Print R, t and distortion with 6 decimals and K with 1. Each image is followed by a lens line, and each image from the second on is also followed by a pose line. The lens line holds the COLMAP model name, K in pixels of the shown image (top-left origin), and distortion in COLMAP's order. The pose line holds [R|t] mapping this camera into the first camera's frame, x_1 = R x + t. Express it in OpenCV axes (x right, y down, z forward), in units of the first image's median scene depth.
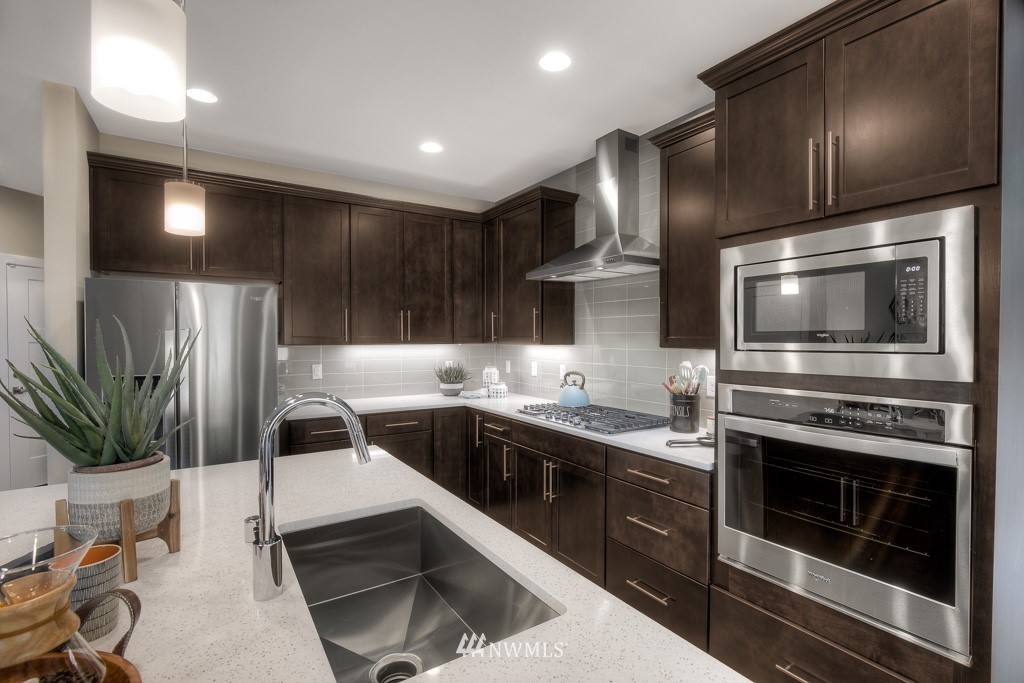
lens RADIAL K [[472.7, 0, 512.0], [0, 472.7, 344.9], [0, 0, 1]] dist [-0.013047, 0.003682]
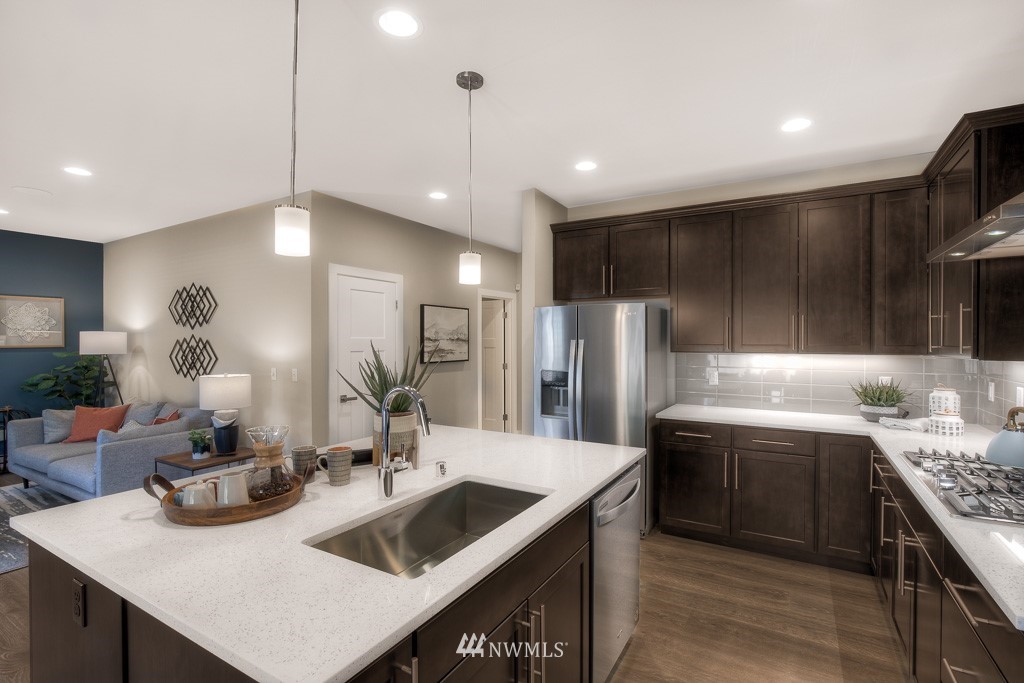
lens RADIAL K [[472.7, 0, 535.2], [0, 472.7, 343.8], [0, 0, 1]] dist [-0.013047, 0.003682]
pose [[0.472547, 0.009845, -0.881250, 0.365326], [-0.015868, 0.999871, 0.002662, -0.016124], [0.881162, 0.012726, 0.472642, 0.188056]]
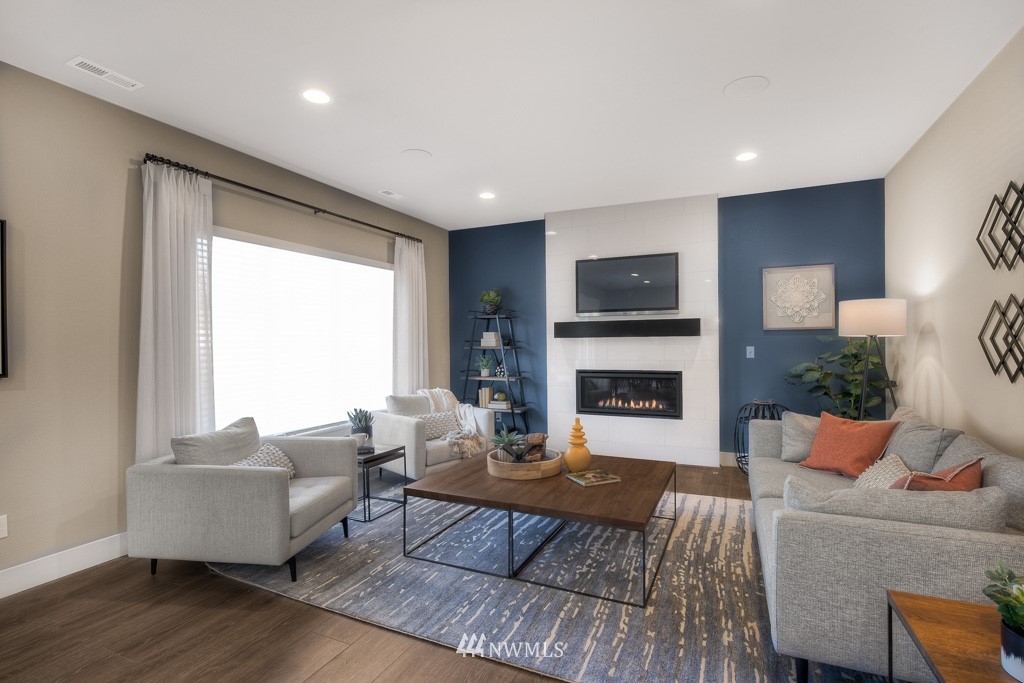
lens RADIAL K [[472.7, 0, 515.8], [0, 472.7, 342.6], [0, 0, 1]] dist [-0.013047, 0.003682]
pose [[-0.838529, 0.008942, -0.544783, -0.588589], [0.000314, 0.999873, 0.015929, 0.049964], [0.544856, 0.013186, -0.838426, 0.079432]]
